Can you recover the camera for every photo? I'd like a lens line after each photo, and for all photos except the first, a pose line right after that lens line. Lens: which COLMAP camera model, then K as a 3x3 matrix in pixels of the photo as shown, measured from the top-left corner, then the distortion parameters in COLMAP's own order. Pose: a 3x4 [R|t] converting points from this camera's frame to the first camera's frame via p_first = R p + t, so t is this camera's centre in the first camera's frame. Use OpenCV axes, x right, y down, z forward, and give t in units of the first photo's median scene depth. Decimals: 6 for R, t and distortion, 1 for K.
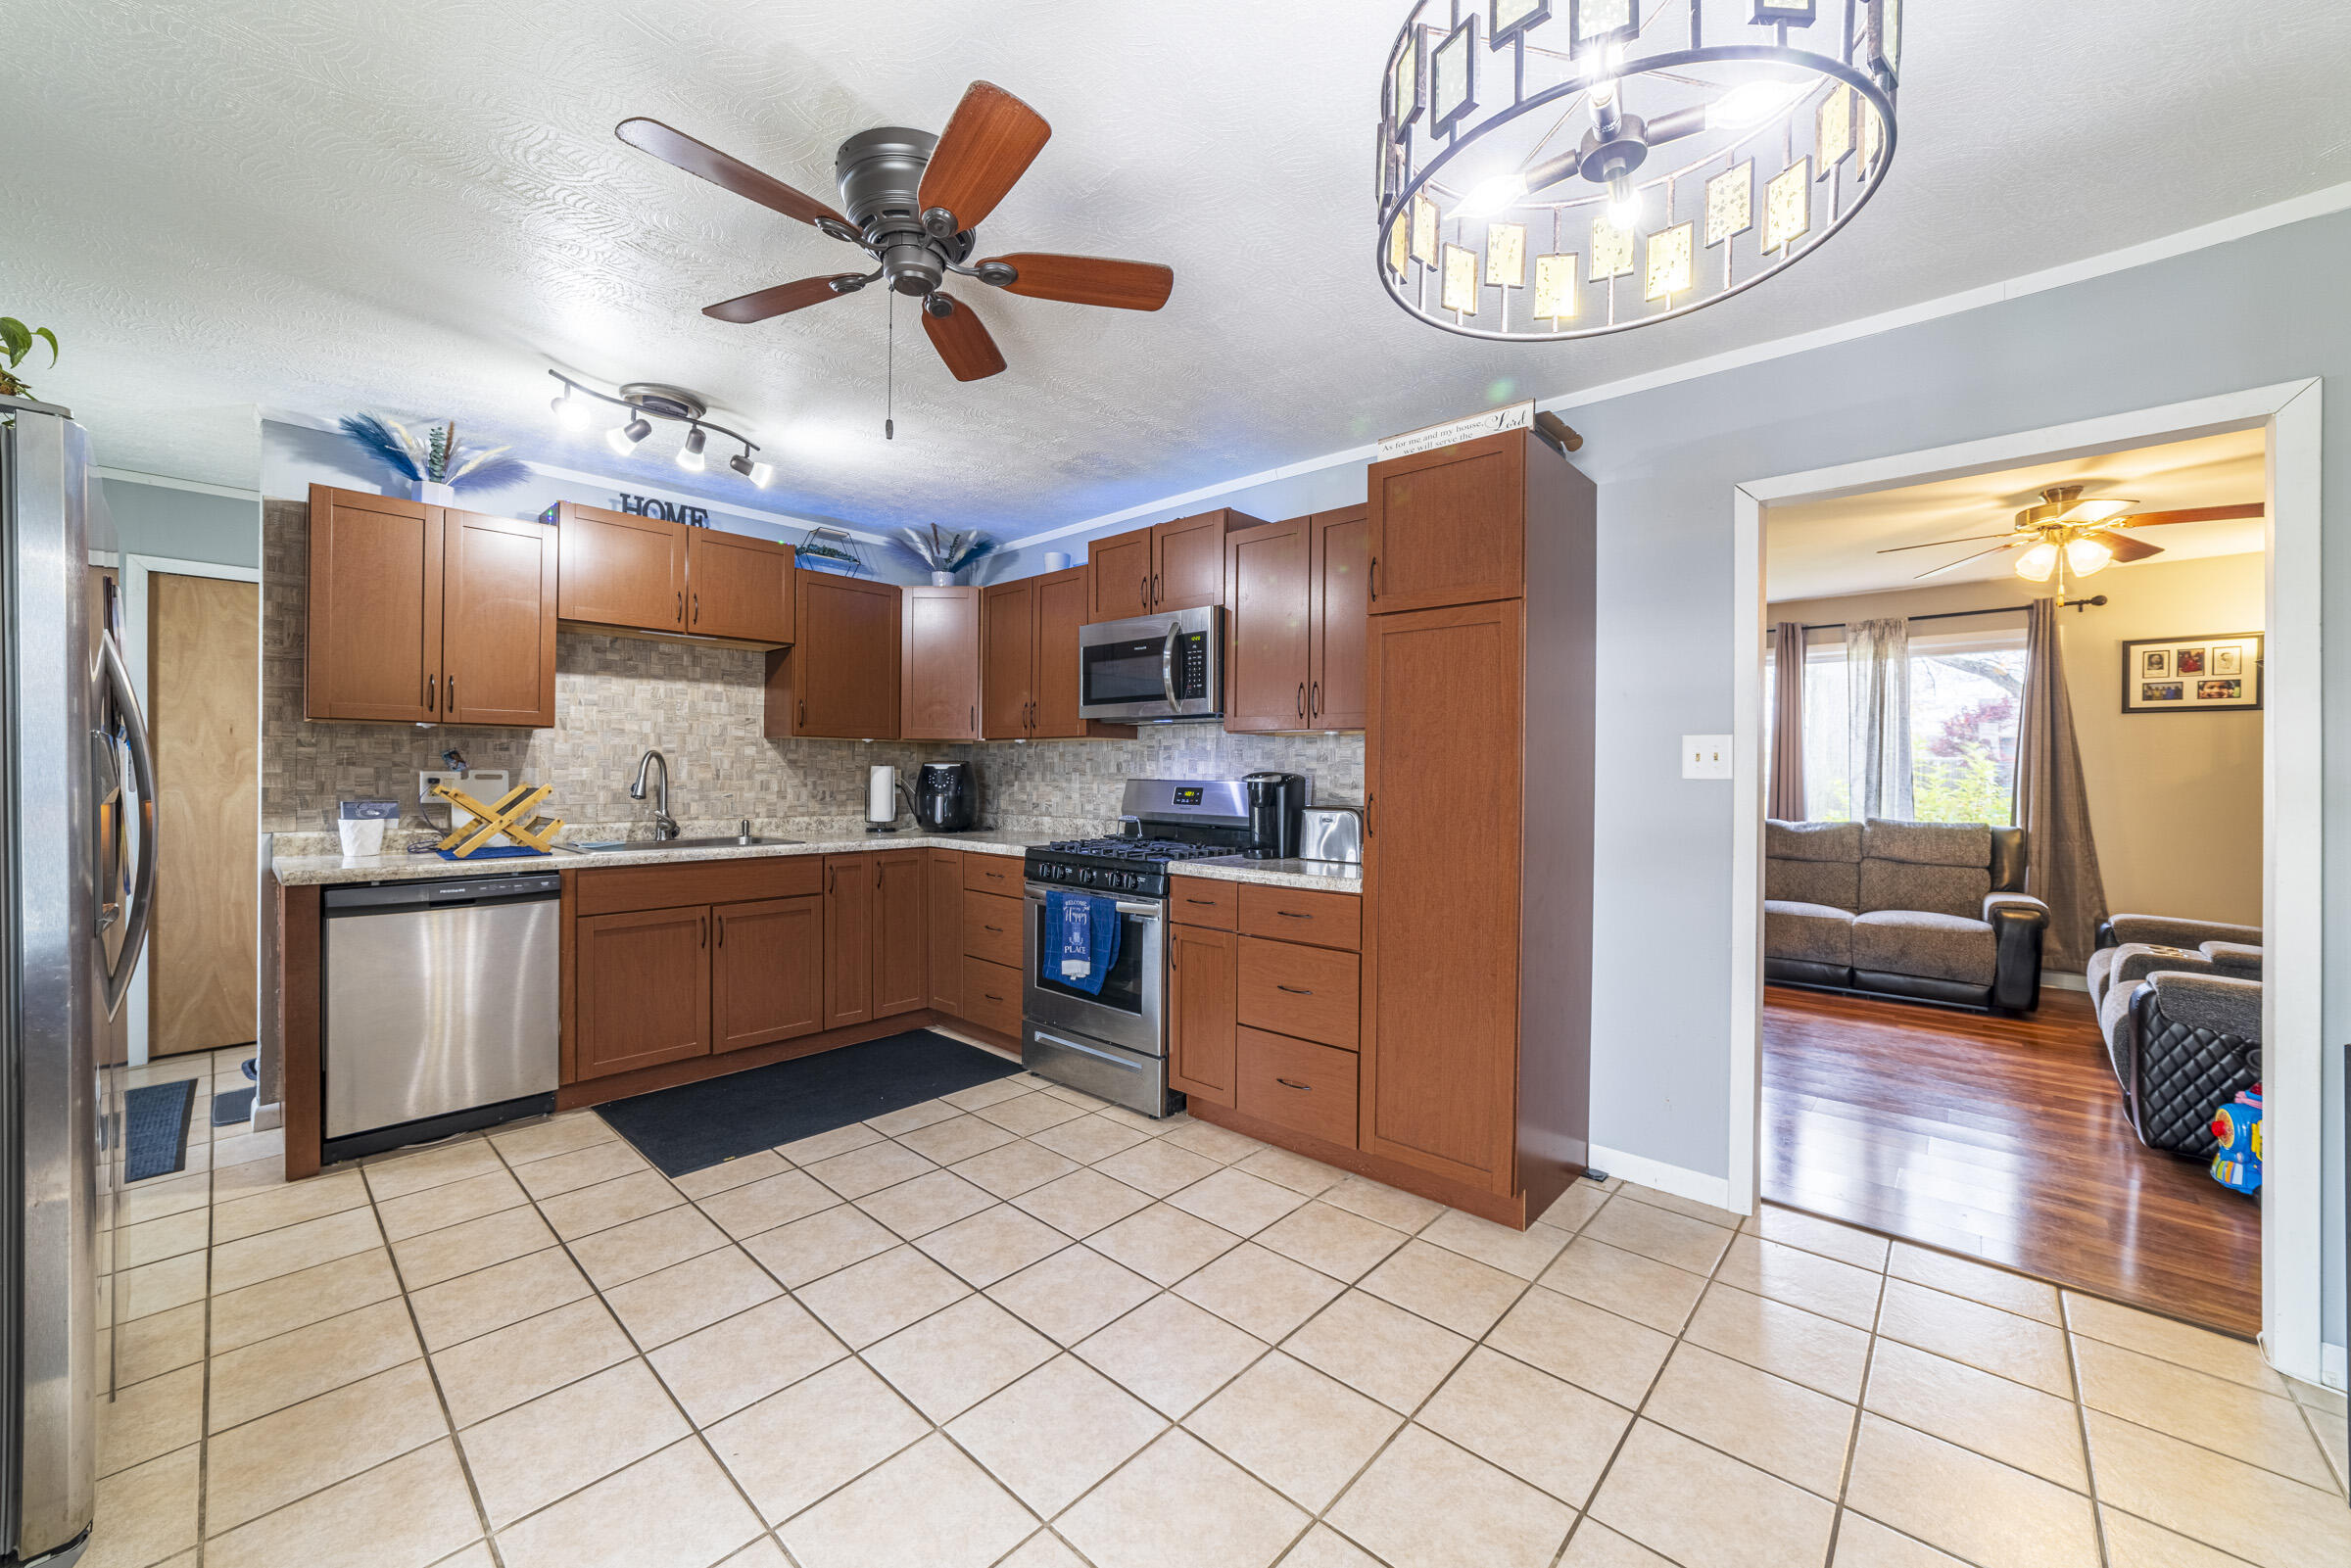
lens RADIAL K [[894.4, 0, 1160.2], [0, 894.4, 775.3], [0, 0, 1]] dist [-0.012180, 0.003289]
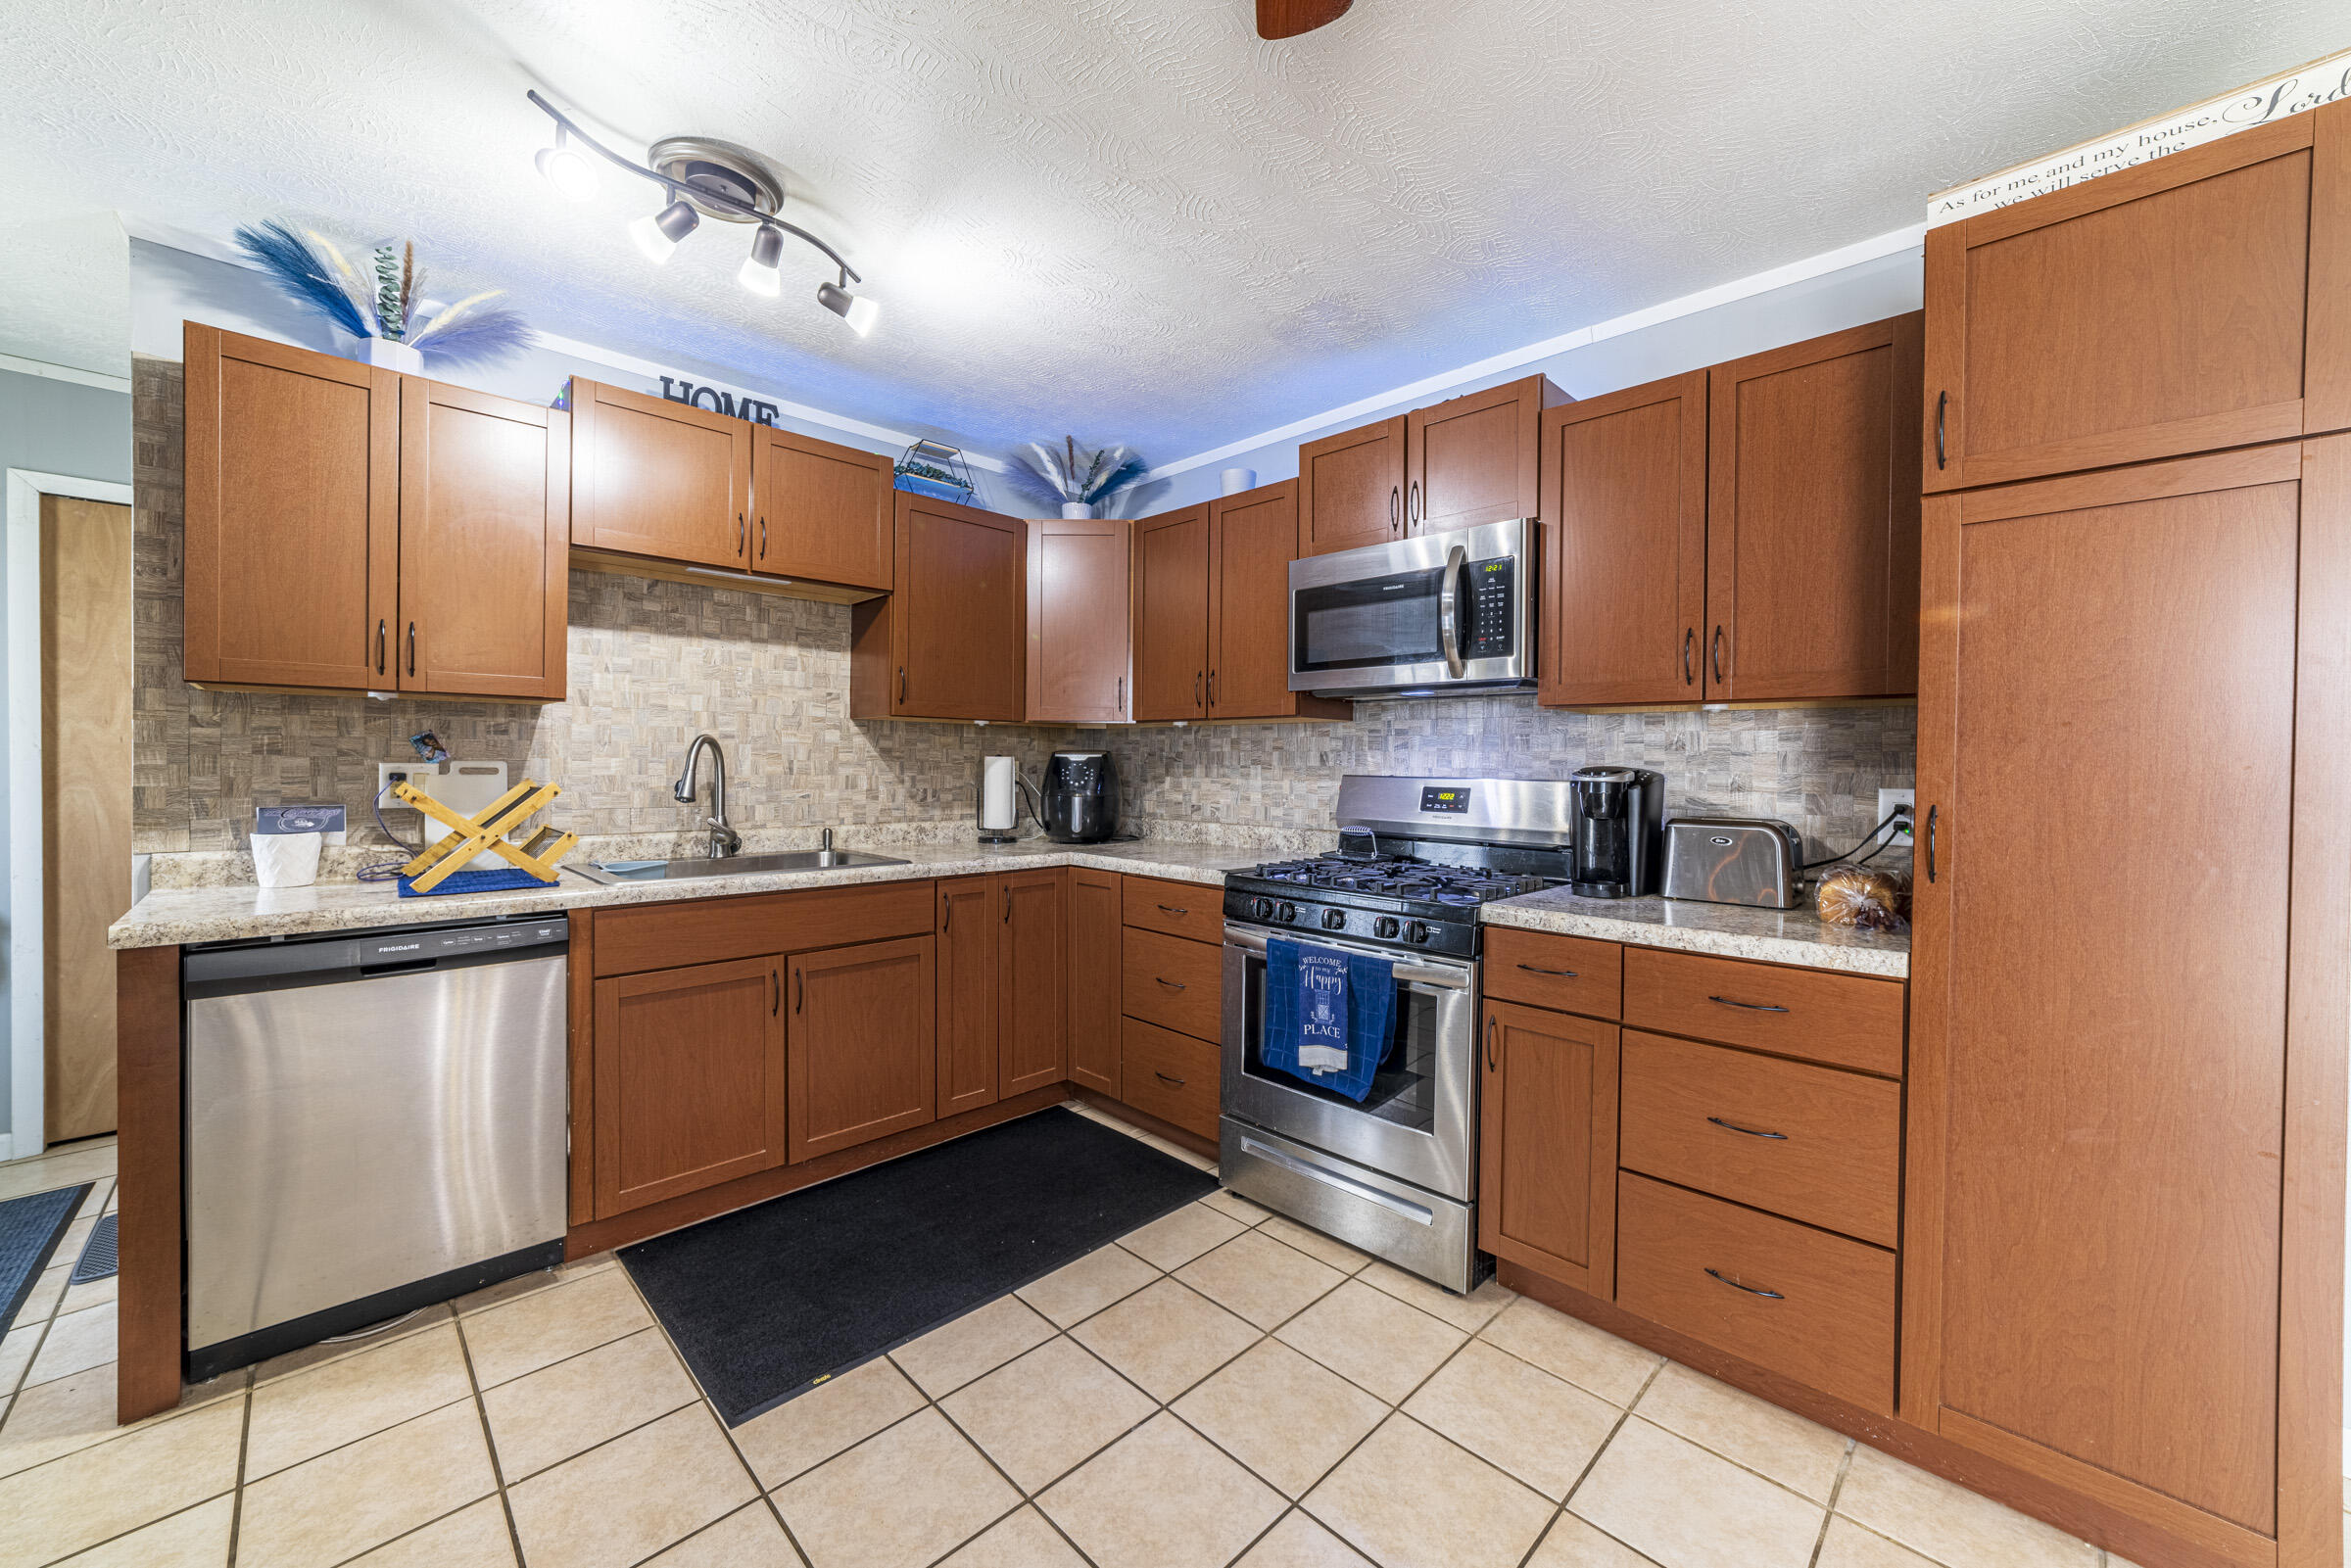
lens RADIAL K [[894.4, 0, 1175.8], [0, 894.4, 772.6], [0, 0, 1]] dist [-0.012180, 0.003289]
pose [[0.999279, 0.002291, -0.037900, -0.166886], [-0.002053, 0.999978, 0.006332, -0.002405], [0.037914, -0.006250, 0.999261, 0.303821]]
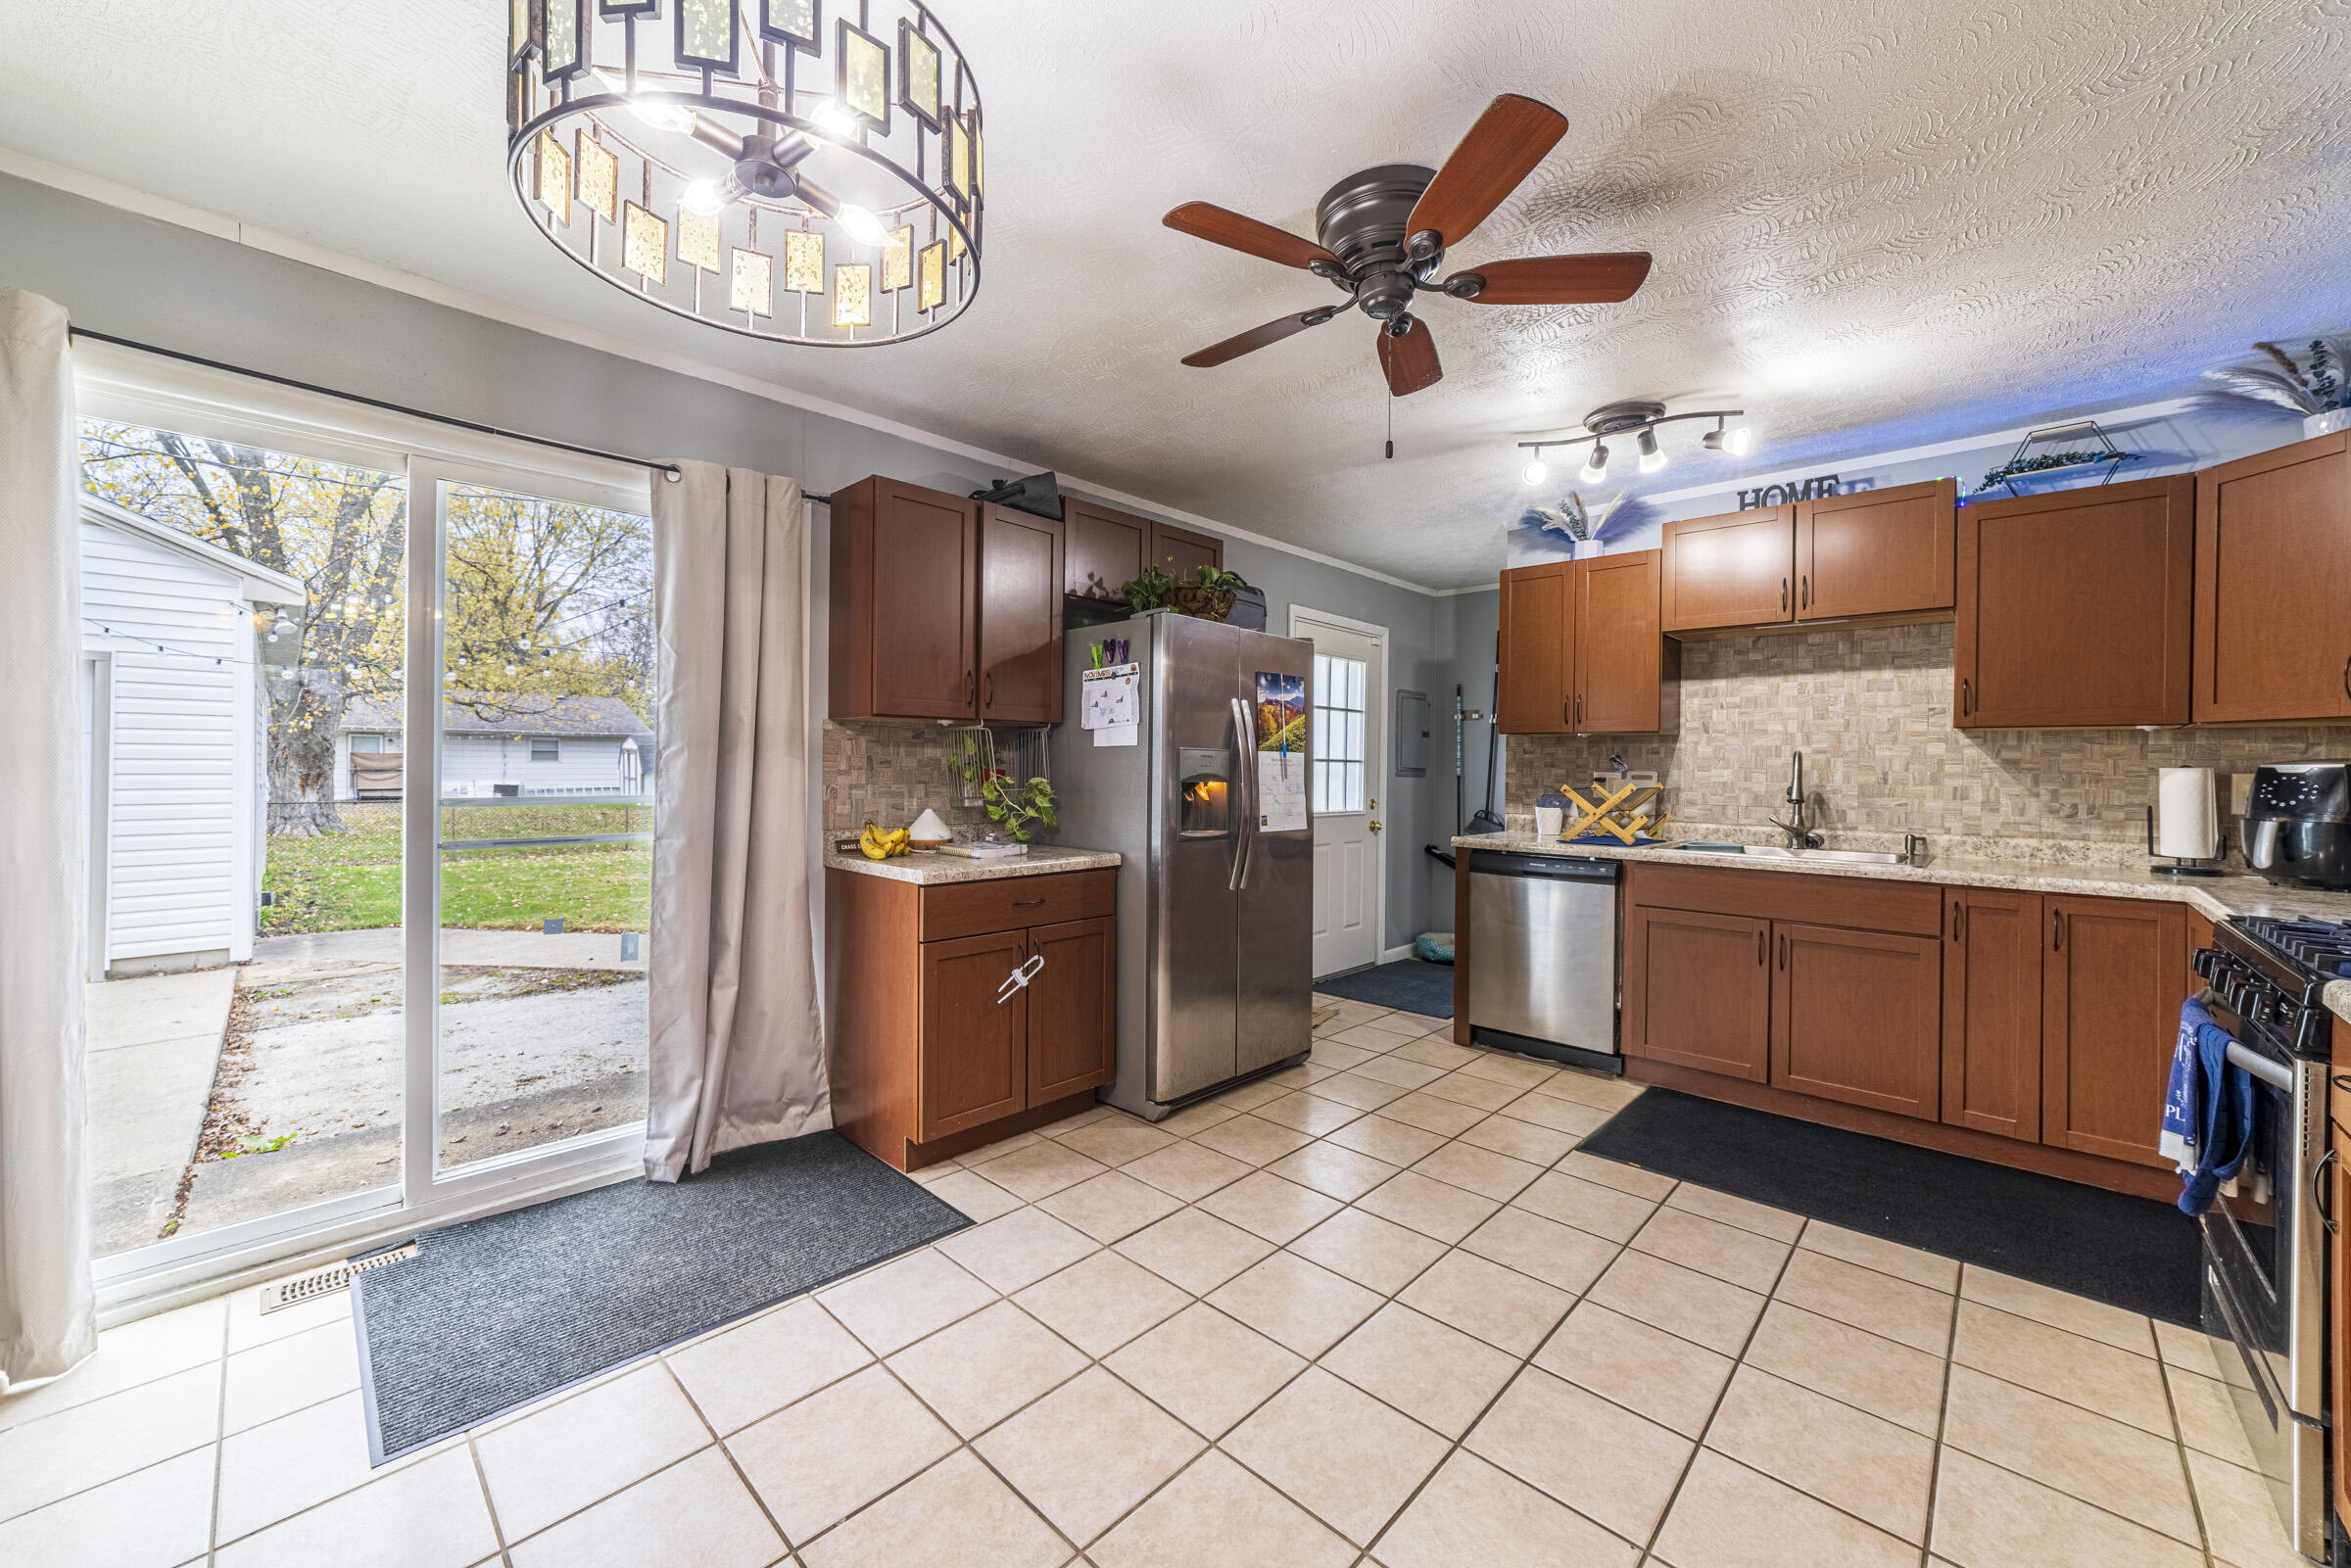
lens RADIAL K [[894.4, 0, 1160.4], [0, 894.4, 763.9], [0, 0, 1]] dist [-0.012180, 0.003289]
pose [[-0.016929, -0.009437, -0.999812, 0.402488], [-0.016378, 0.999824, -0.009160, 0.005370], [0.999723, 0.016220, -0.017080, 0.386428]]
